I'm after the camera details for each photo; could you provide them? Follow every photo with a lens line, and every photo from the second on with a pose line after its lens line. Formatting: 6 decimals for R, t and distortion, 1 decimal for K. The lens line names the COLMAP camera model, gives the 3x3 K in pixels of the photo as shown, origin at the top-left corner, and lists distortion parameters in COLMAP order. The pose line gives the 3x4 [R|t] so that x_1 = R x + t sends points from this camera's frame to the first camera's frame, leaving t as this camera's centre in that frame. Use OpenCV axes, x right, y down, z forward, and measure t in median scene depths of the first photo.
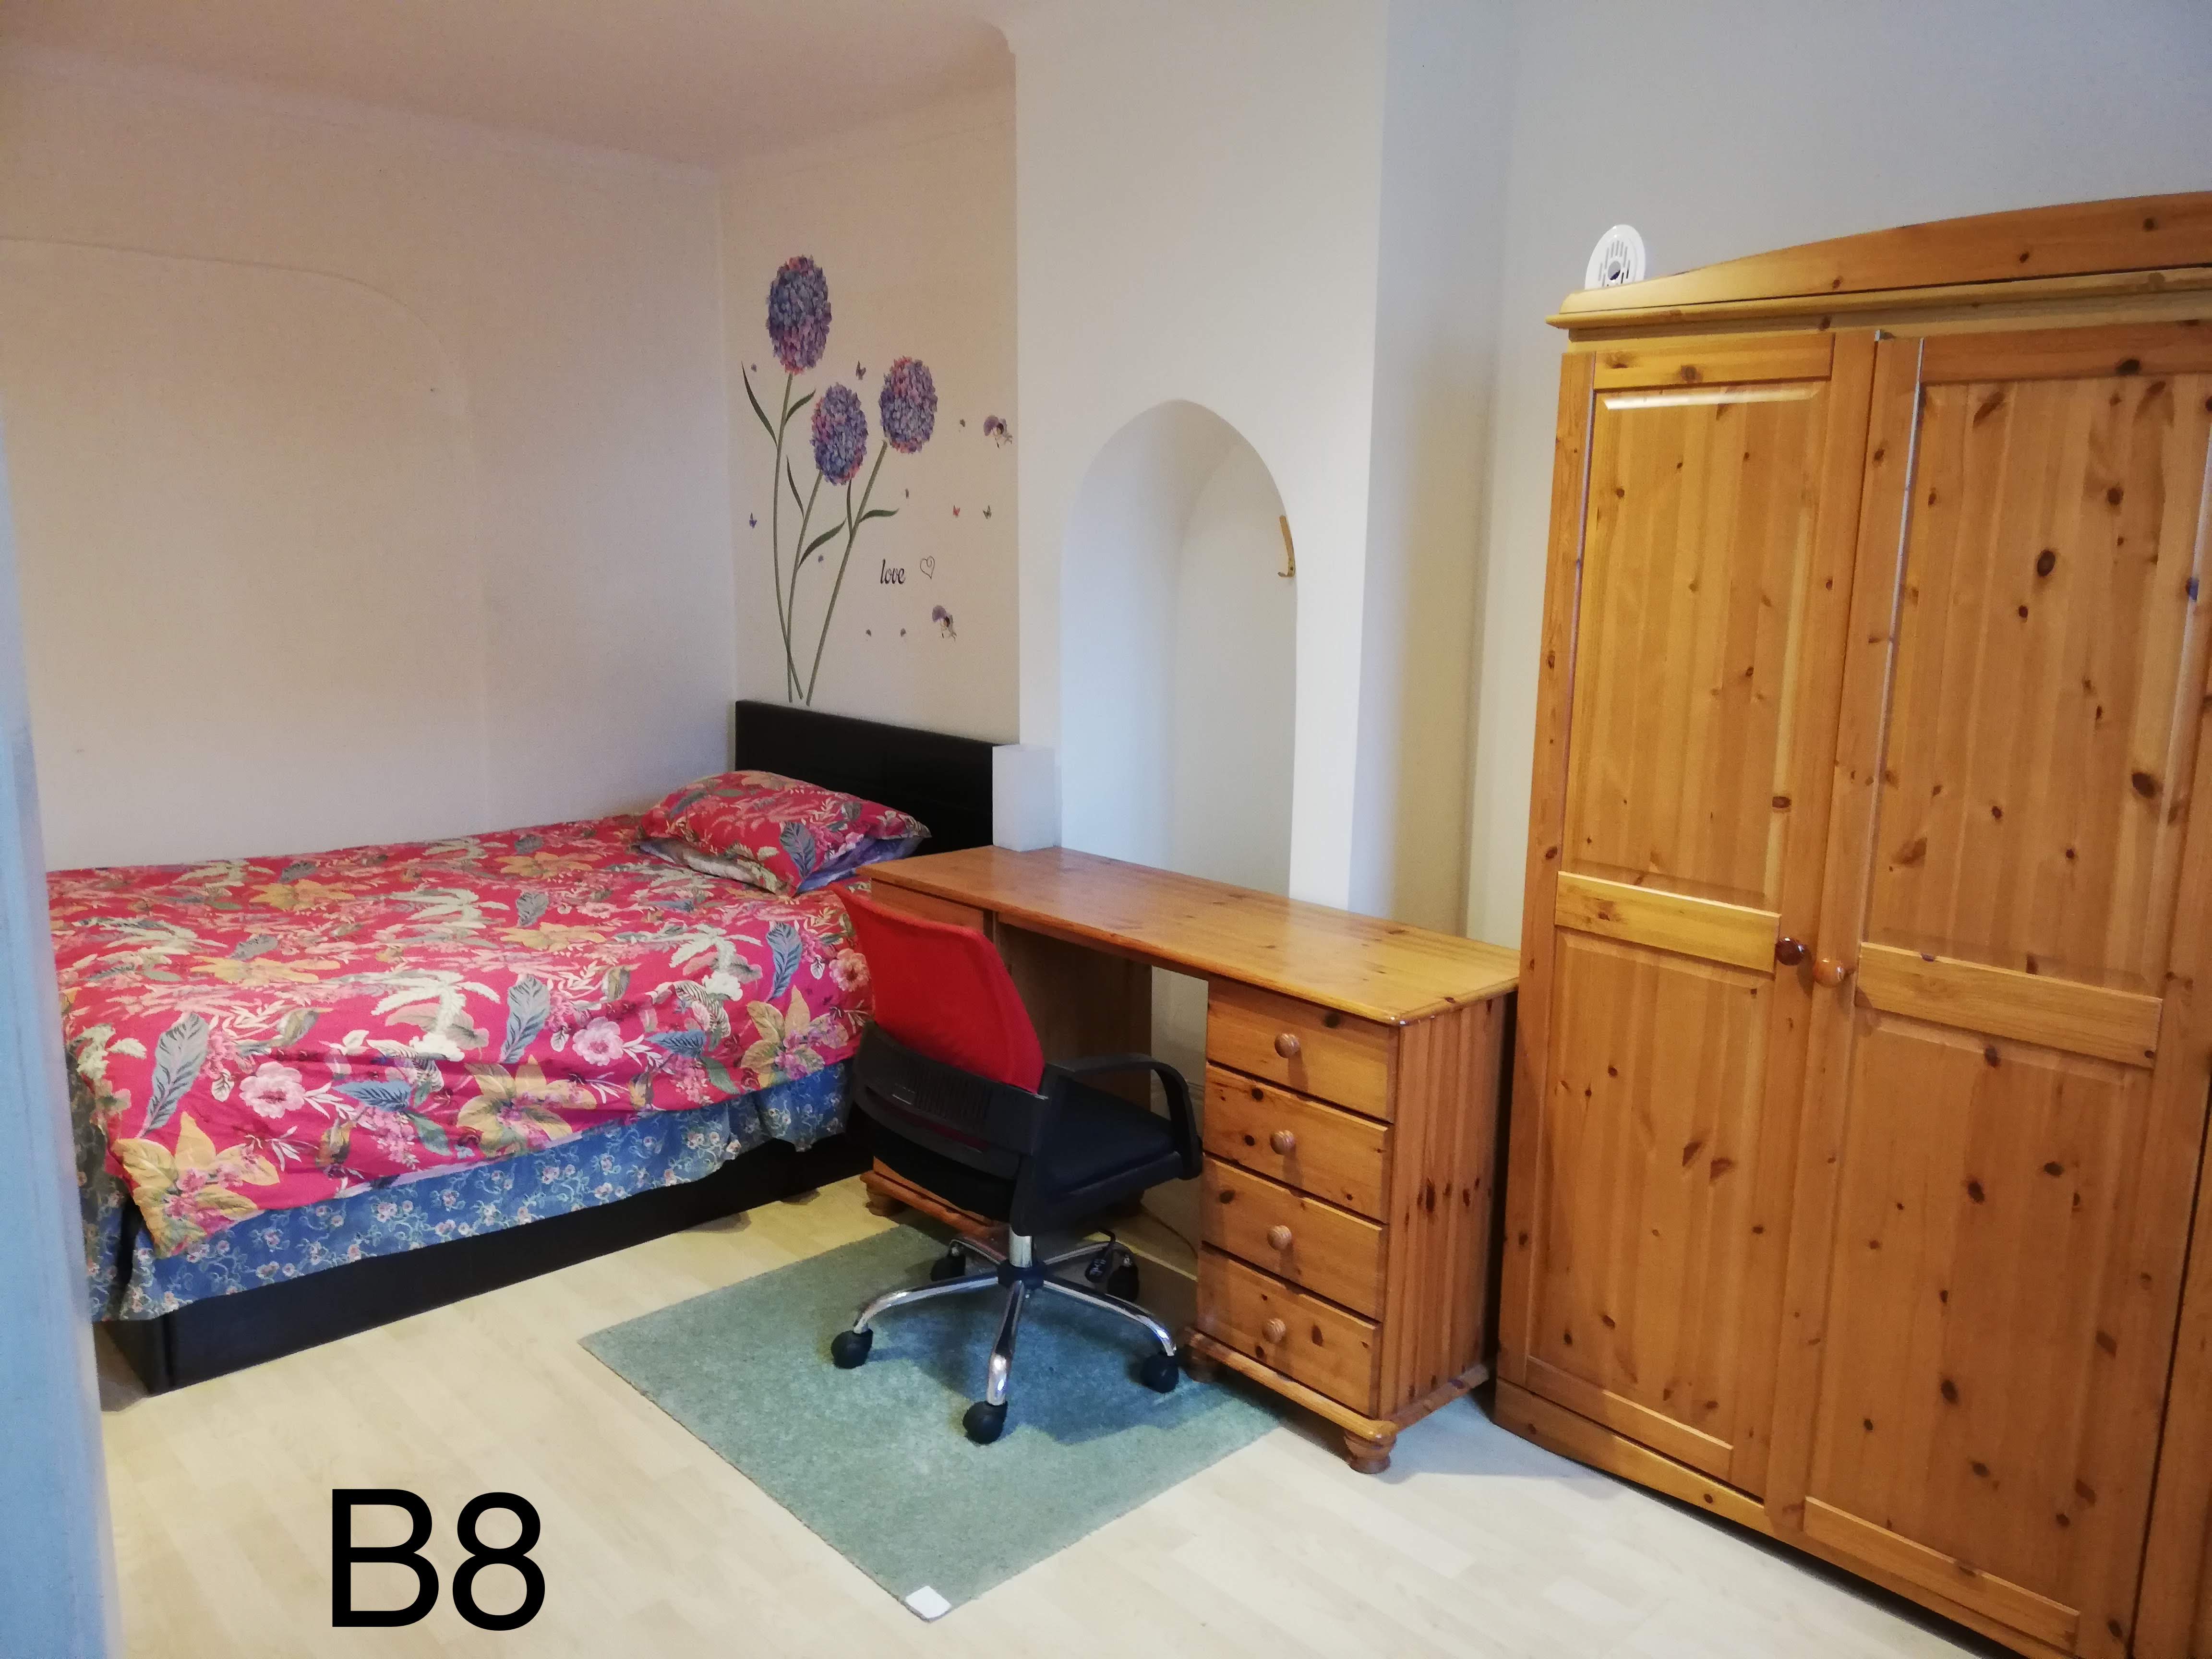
lens RADIAL K [[1658.5, 0, 1103.2], [0, 1658.5, 828.4], [0, 0, 1]] dist [-0.008059, -0.001616]
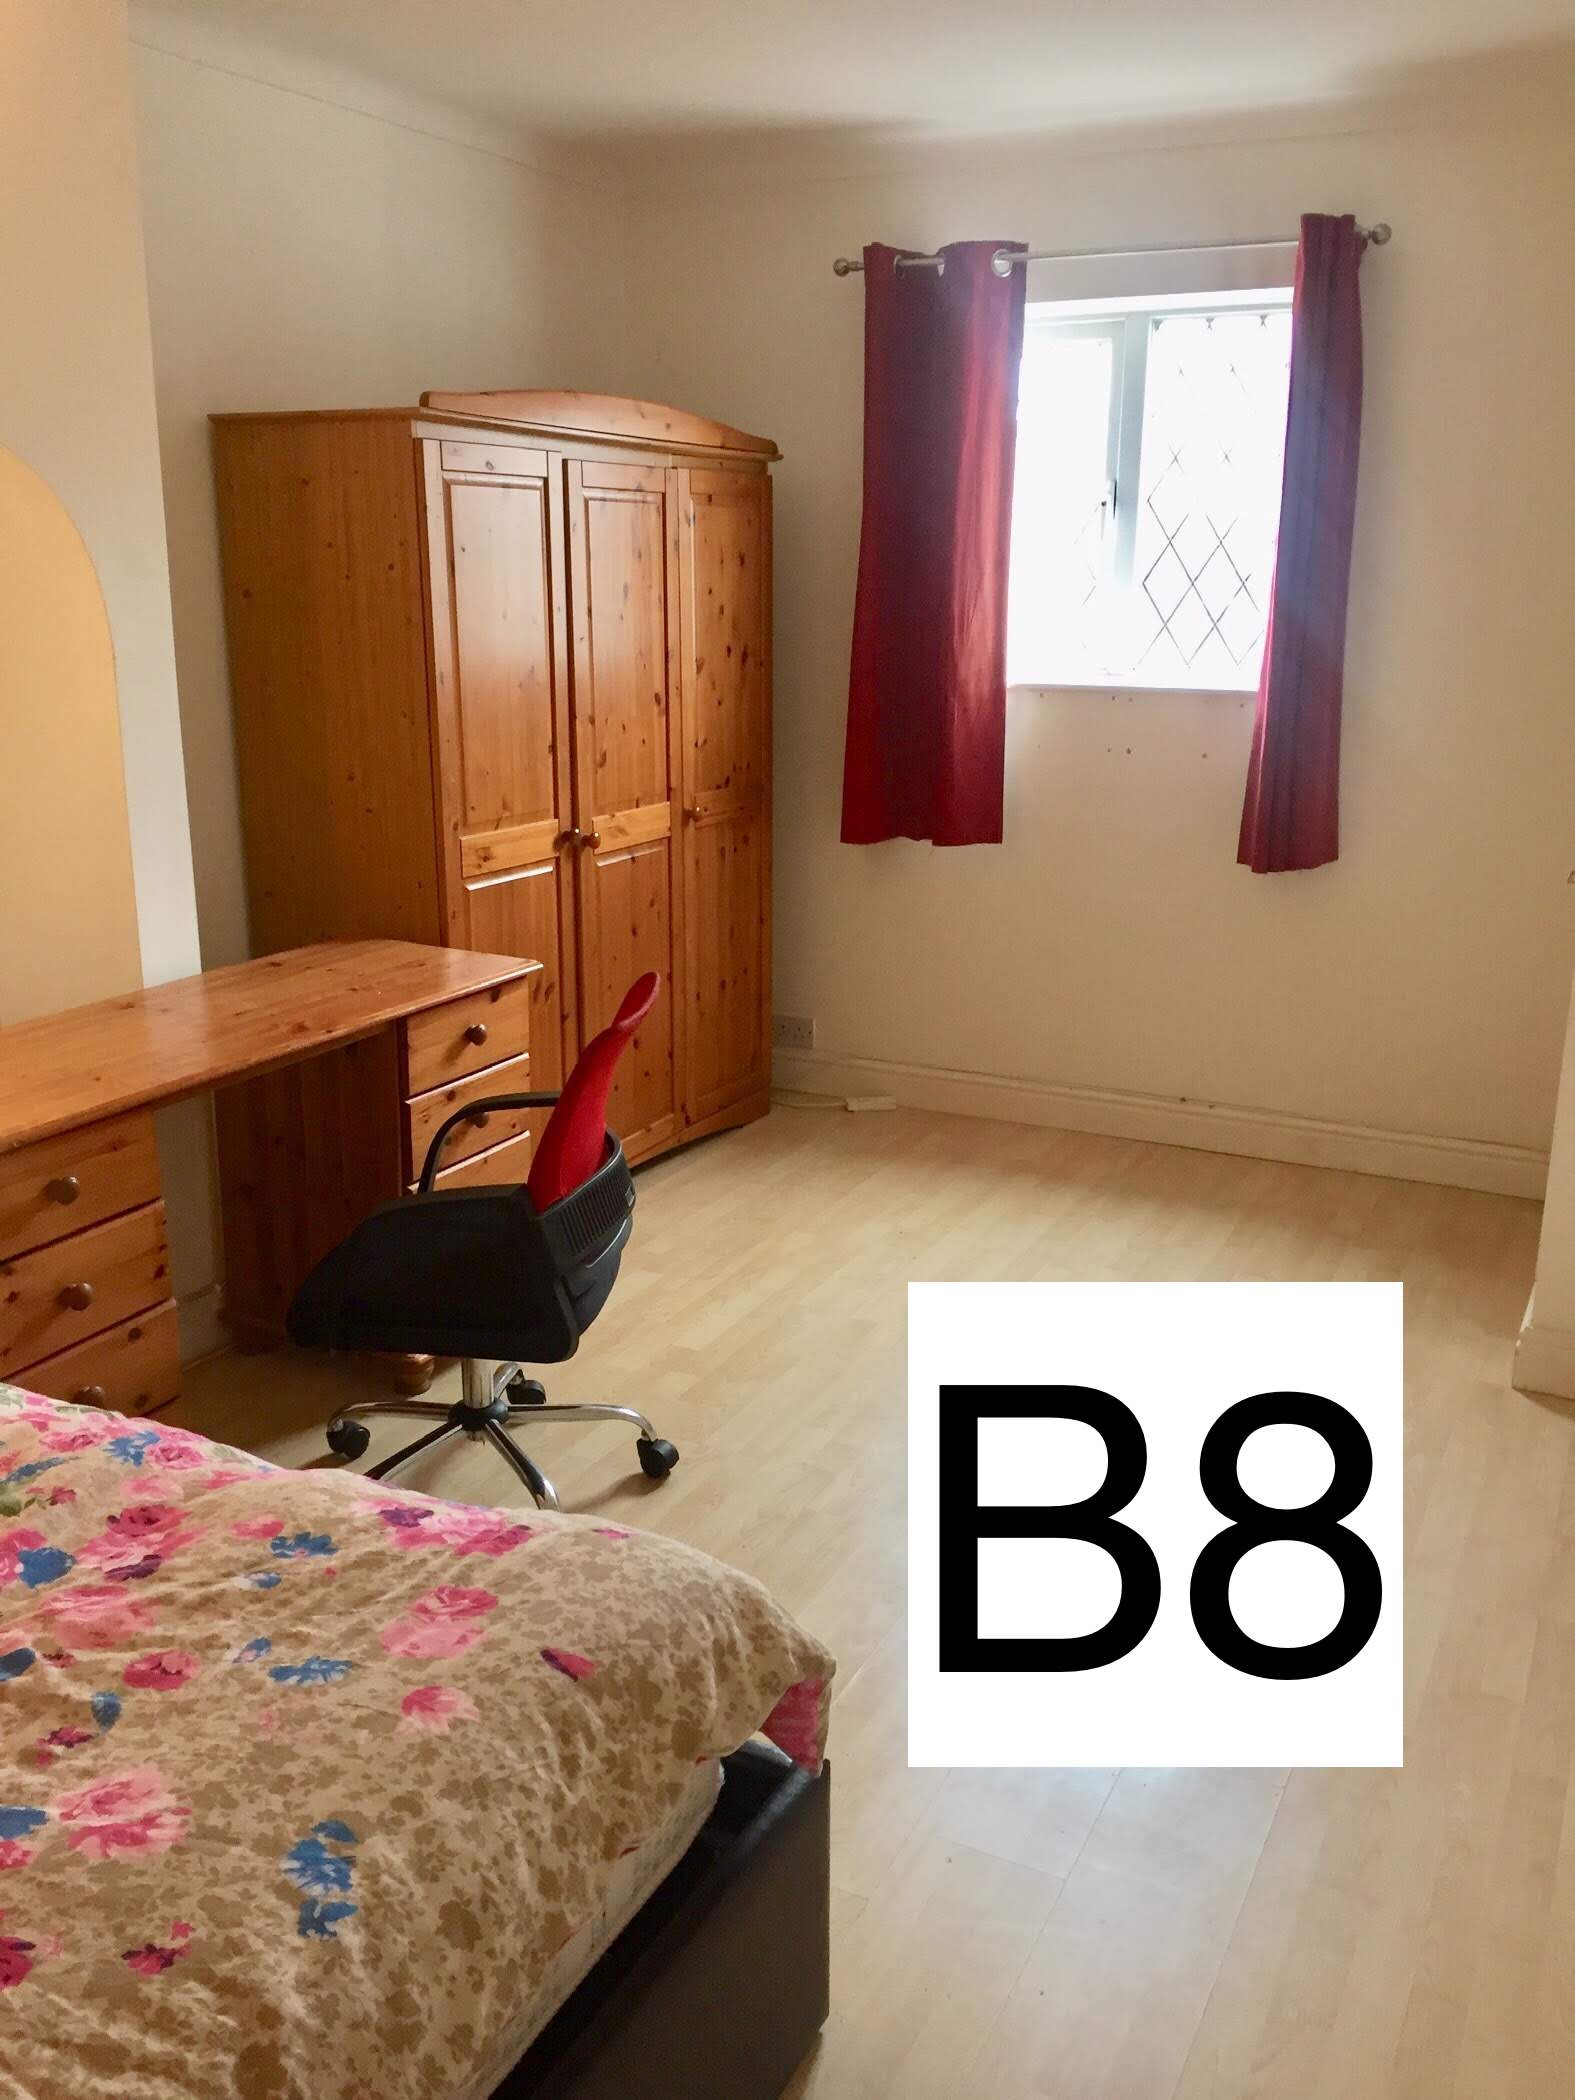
lens RADIAL K [[1811.1, 0, 787.5], [0, 1811.1, 1049.9], [0, 0, 1]] dist [-0.000302, -0.000185]
pose [[-0.338801, -0.257112, 0.905045, -1.249172], [0.169828, 0.929424, 0.327613, -0.262870], [-0.925404, 0.264697, -0.271225, 1.259051]]
